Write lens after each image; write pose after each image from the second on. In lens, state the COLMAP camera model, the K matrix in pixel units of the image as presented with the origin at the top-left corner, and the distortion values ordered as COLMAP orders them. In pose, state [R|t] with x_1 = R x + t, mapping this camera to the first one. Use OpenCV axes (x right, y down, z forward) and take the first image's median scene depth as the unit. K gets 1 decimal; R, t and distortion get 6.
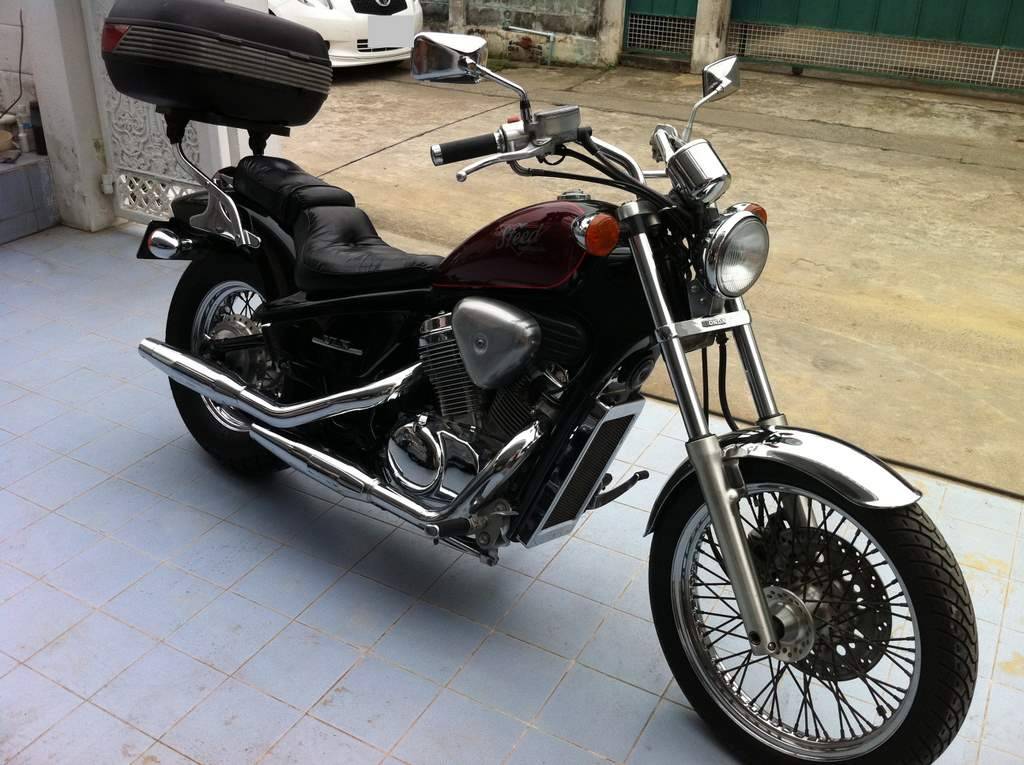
lens RADIAL K [[992.8, 0, 512.0], [0, 992.8, 382.5], [0, 0, 1]] dist [0.008023, -0.028961]
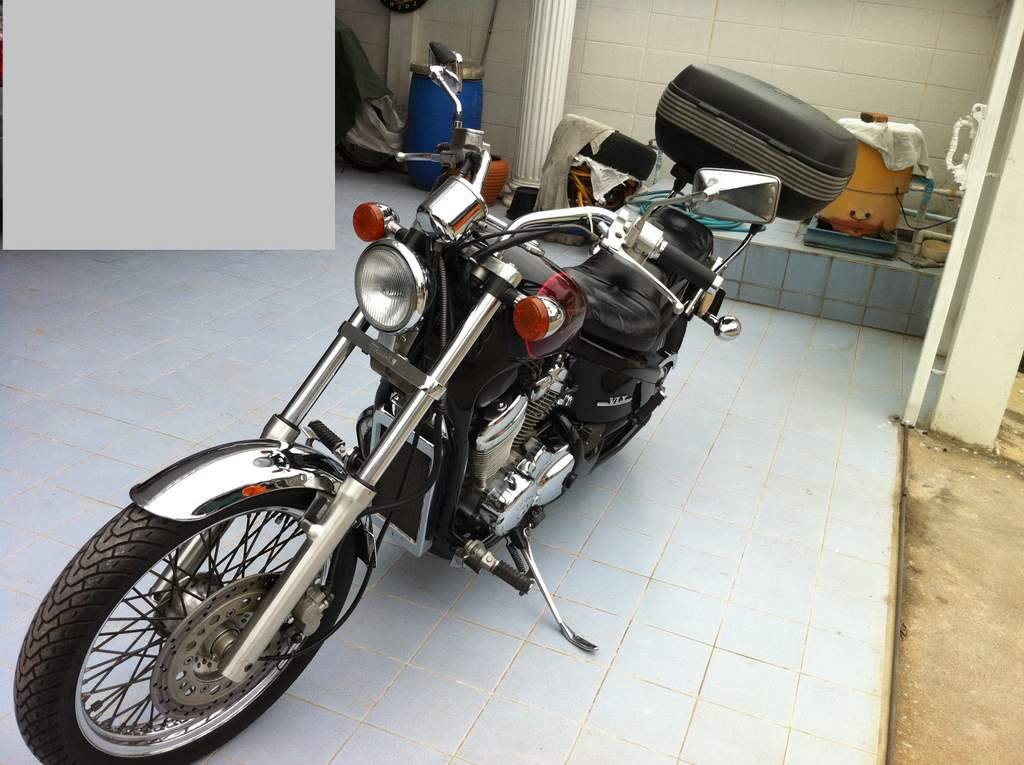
lens RADIAL K [[992.8, 0, 512.0], [0, 992.8, 382.5], [0, 0, 1]] dist [0.008023, -0.028961]
pose [[0.156073, 0.377106, -0.912925, 0.769405], [-0.547788, 0.802141, 0.237695, -0.232661], [0.821931, 0.462991, 0.331766, 0.567169]]
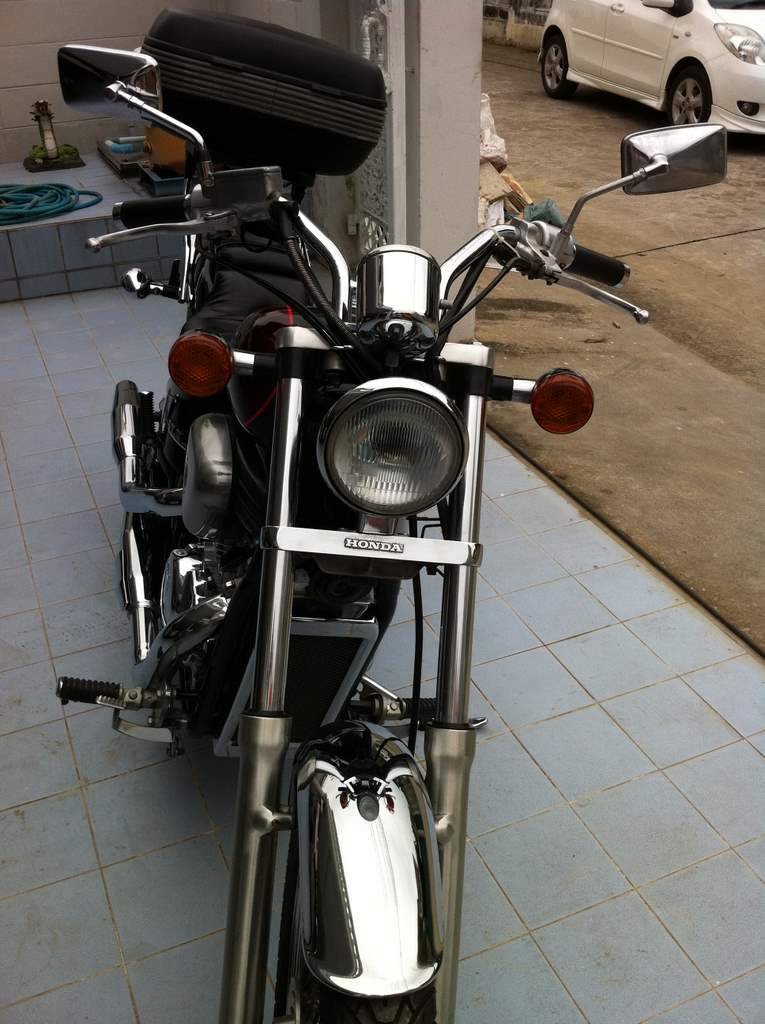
lens RADIAL K [[992.8, 0, 382.5], [0, 992.8, 512.0], [0, 0, 1]] dist [0.008023, -0.028961]
pose [[0.792736, 0.284366, -0.539171, 0.382682], [-0.250164, 0.958370, 0.137643, -0.118326], [0.555866, 0.025767, 0.830872, 0.349809]]
